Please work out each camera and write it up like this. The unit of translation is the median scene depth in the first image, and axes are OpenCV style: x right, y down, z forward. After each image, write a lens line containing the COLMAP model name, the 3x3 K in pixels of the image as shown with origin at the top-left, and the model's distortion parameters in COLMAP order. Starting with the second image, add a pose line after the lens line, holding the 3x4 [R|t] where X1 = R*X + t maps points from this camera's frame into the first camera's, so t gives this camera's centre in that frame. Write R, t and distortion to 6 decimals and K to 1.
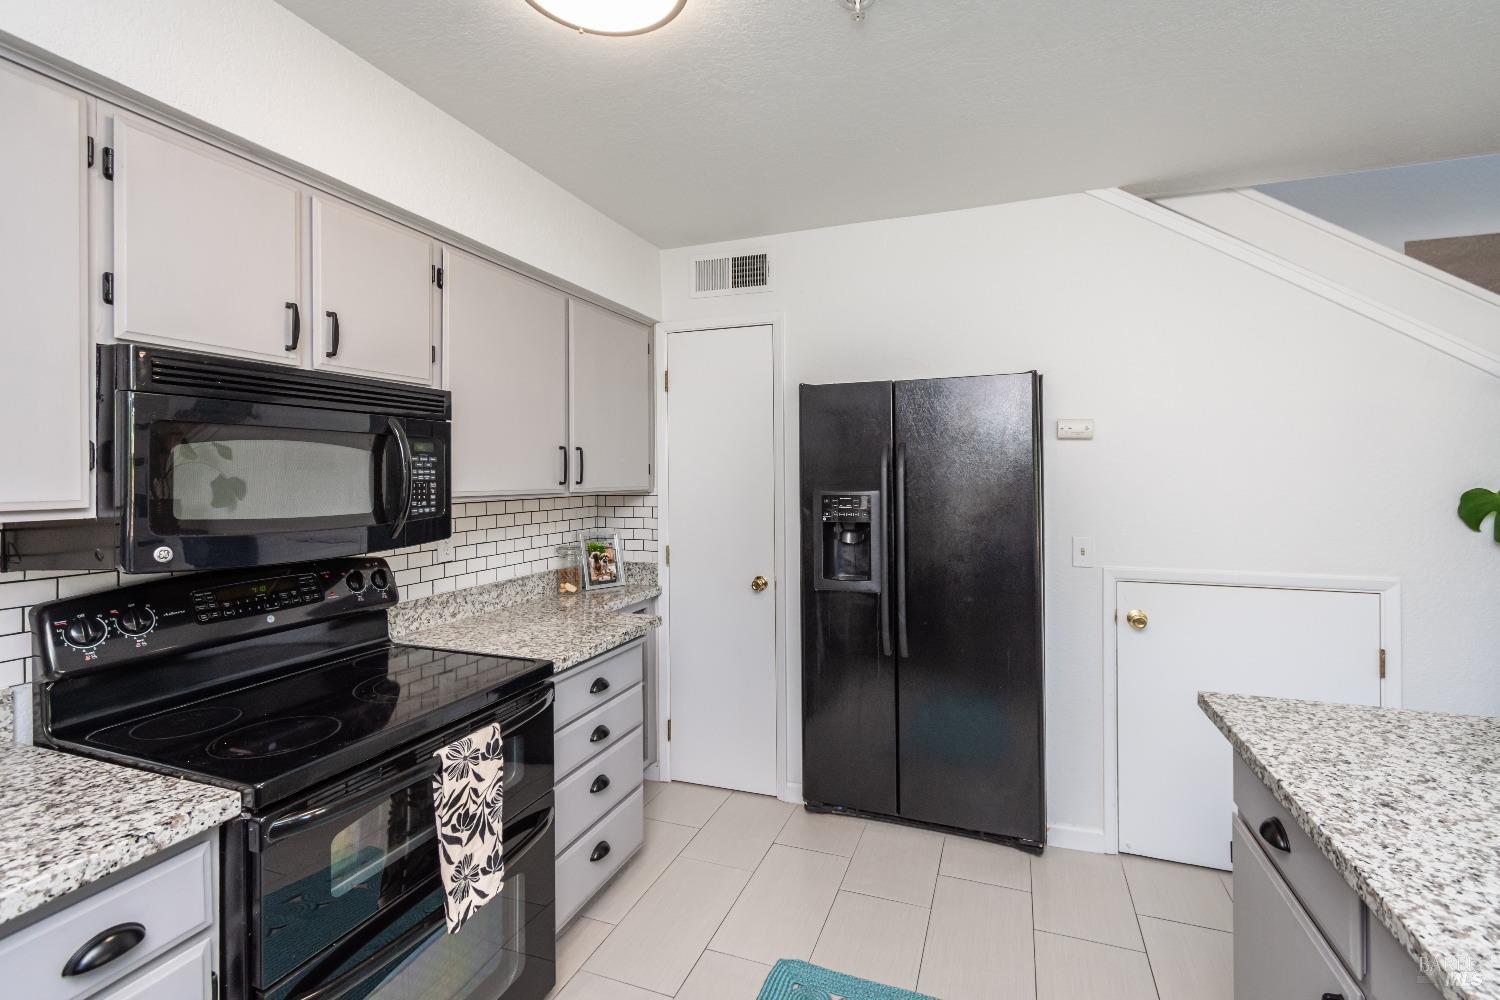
lens RADIAL K [[671.8, 0, 754.2], [0, 671.8, 478.0], [0, 0, 1]] dist [0.001375, -0.000172]
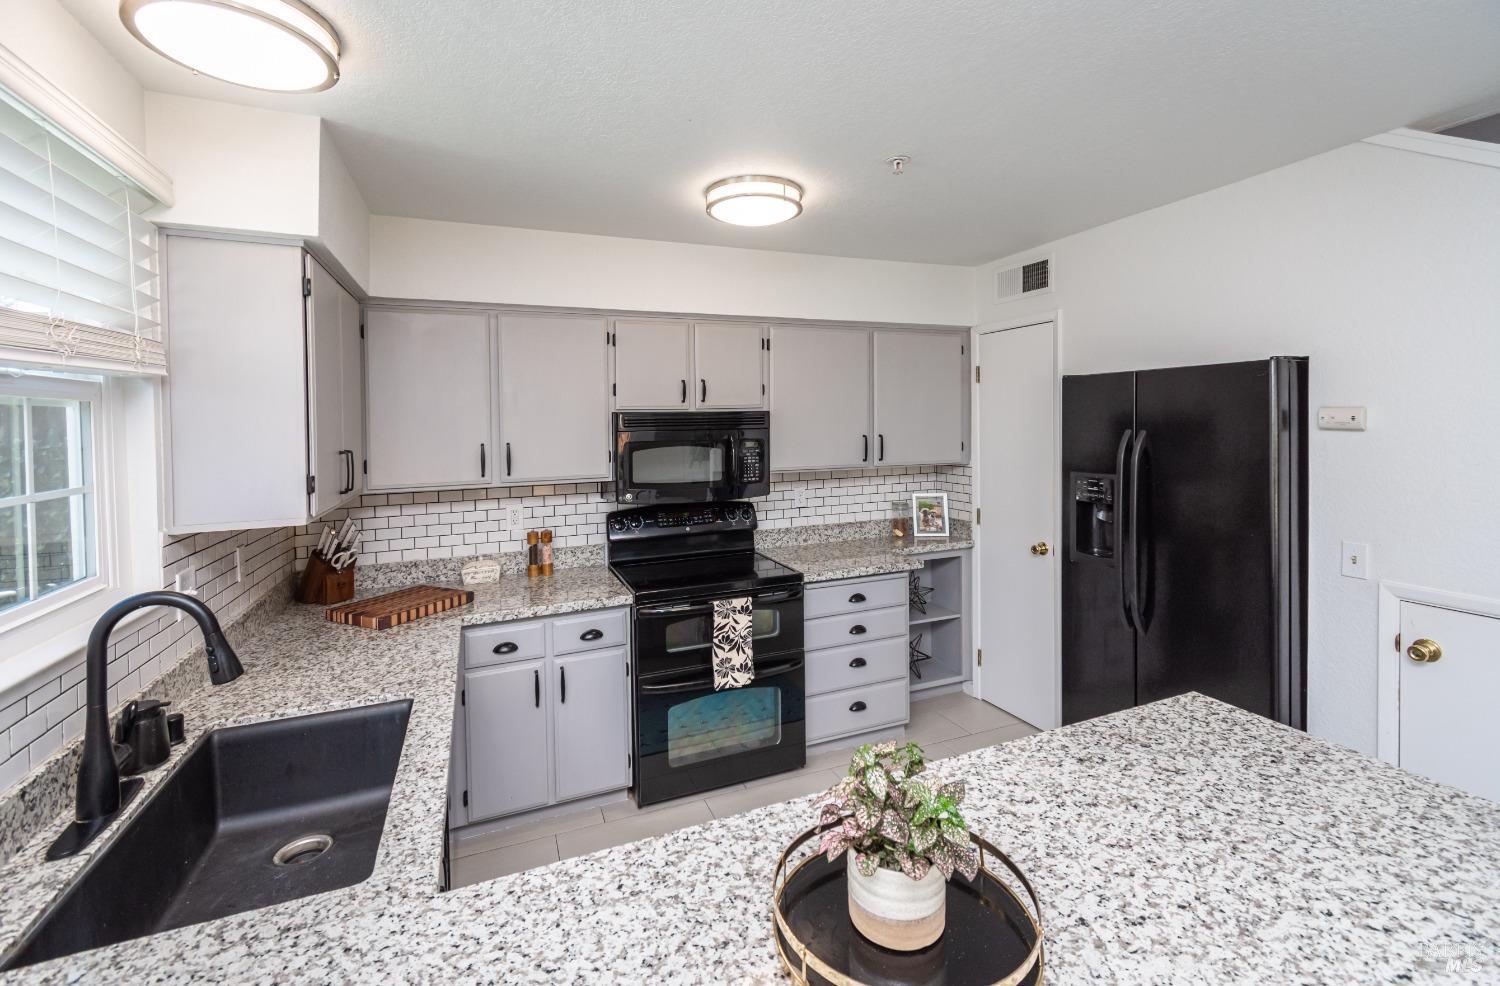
lens RADIAL K [[644.0, 0, 750.2], [0, 644.0, 436.2], [0, 0, 1]] dist [-0.003146, -0.000209]
pose [[0.679665, 0.007210, -0.733487, 0.694883], [0.010031, 0.999767, 0.019122, -0.090014], [0.733454, -0.020355, 0.679434, -0.161645]]
